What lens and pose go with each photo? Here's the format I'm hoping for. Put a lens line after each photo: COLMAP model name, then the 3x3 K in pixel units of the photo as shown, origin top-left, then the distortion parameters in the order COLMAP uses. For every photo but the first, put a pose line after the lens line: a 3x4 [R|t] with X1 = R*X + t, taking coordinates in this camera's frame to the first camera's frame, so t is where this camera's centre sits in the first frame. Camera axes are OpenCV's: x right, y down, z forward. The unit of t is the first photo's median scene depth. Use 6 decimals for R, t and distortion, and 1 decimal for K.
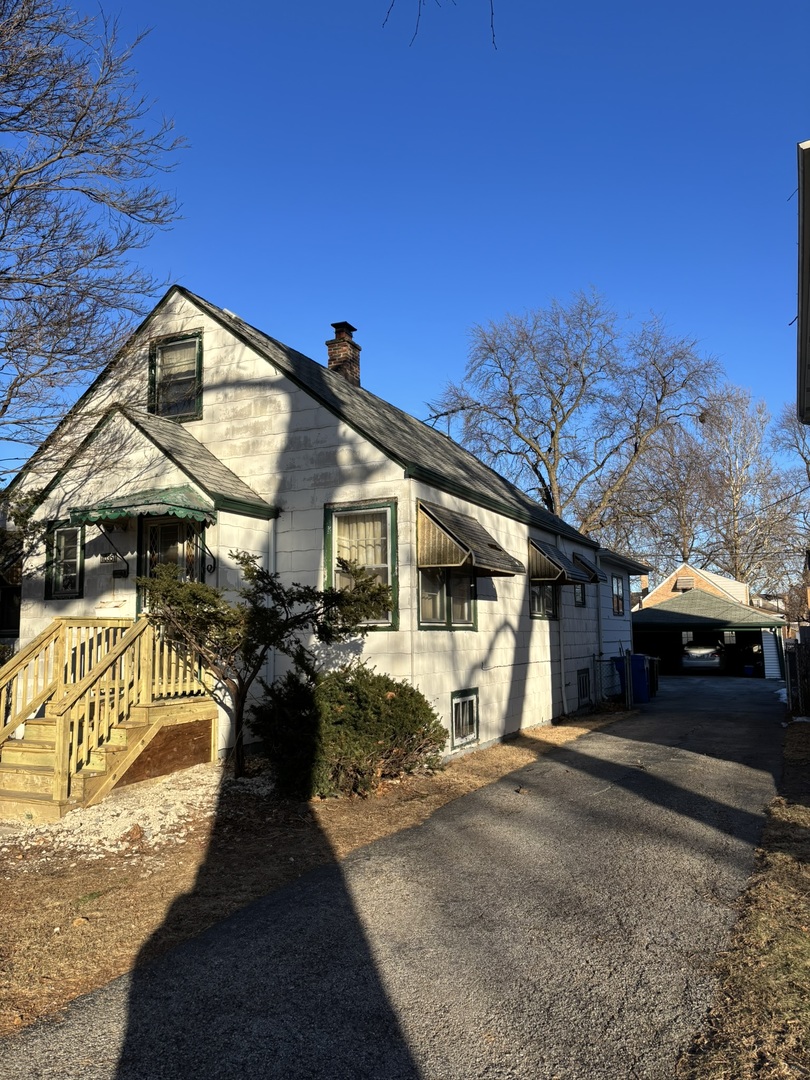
lens RADIAL K [[791.8, 0, 403.9], [0, 791.8, 543.2], [0, 0, 1]] dist [0.057139, -0.002855]
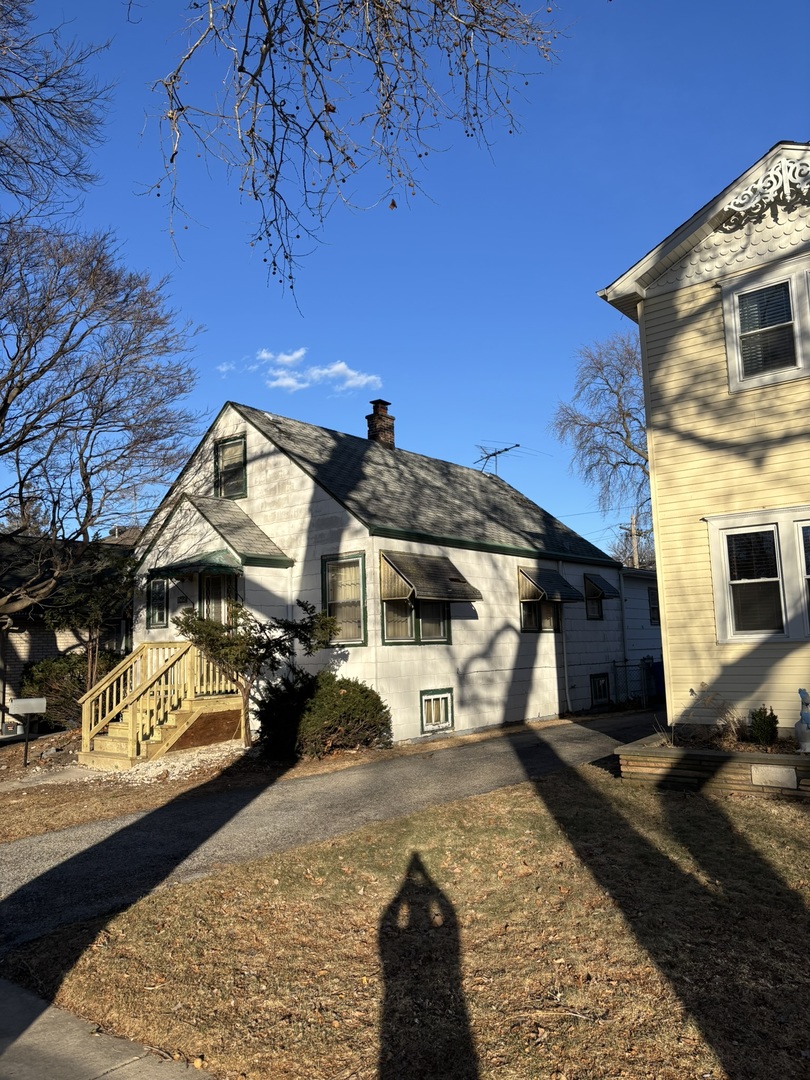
lens RADIAL K [[791.8, 0, 404.5], [0, 791.8, 539.6], [0, 0, 1]] dist [0.057139, -0.002855]
pose [[0.974533, -0.046631, -0.219342, 0.329337], [0.043622, 0.998876, -0.018543, -0.043493], [0.219960, 0.008503, 0.975472, -0.310315]]
